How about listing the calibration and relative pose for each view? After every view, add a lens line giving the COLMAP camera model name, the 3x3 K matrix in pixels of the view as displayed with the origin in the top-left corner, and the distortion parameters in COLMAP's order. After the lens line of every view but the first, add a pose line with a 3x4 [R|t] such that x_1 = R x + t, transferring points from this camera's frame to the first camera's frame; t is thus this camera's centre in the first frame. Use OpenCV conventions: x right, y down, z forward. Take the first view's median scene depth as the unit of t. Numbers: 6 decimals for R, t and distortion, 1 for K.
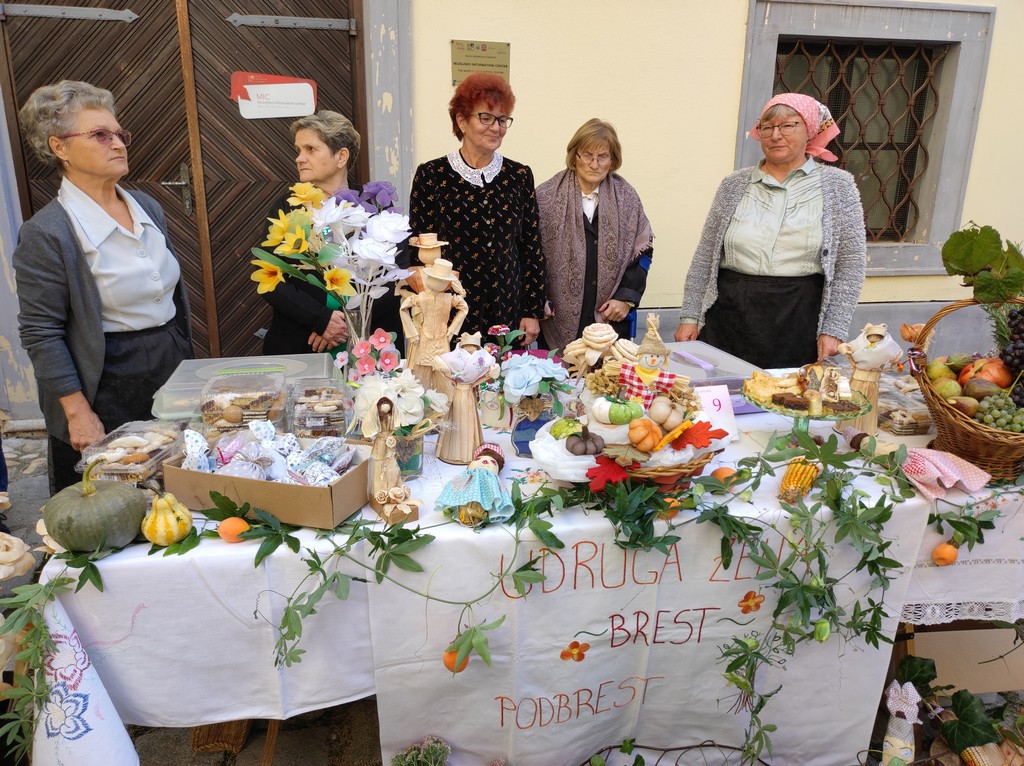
lens RADIAL K [[752.2, 0, 511.4], [0, 752.2, 373.7], [0, 0, 1]] dist [0.013584, -0.019153]
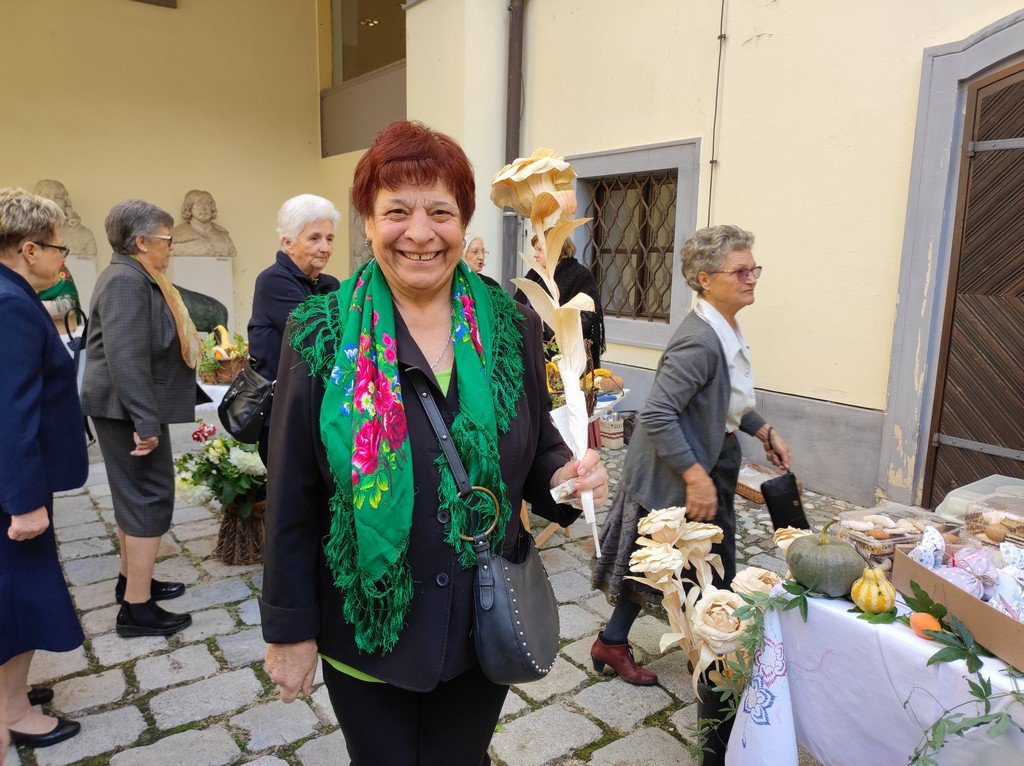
lens RADIAL K [[752.2, 0, 514.3], [0, 752.2, 384.0], [0, 0, 1]] dist [0.013584, -0.019153]
pose [[0.399576, 0.142518, -0.905554, 0.307162], [-0.259355, 0.965056, 0.037443, -0.008588], [0.879246, 0.219899, 0.422576, -0.022357]]
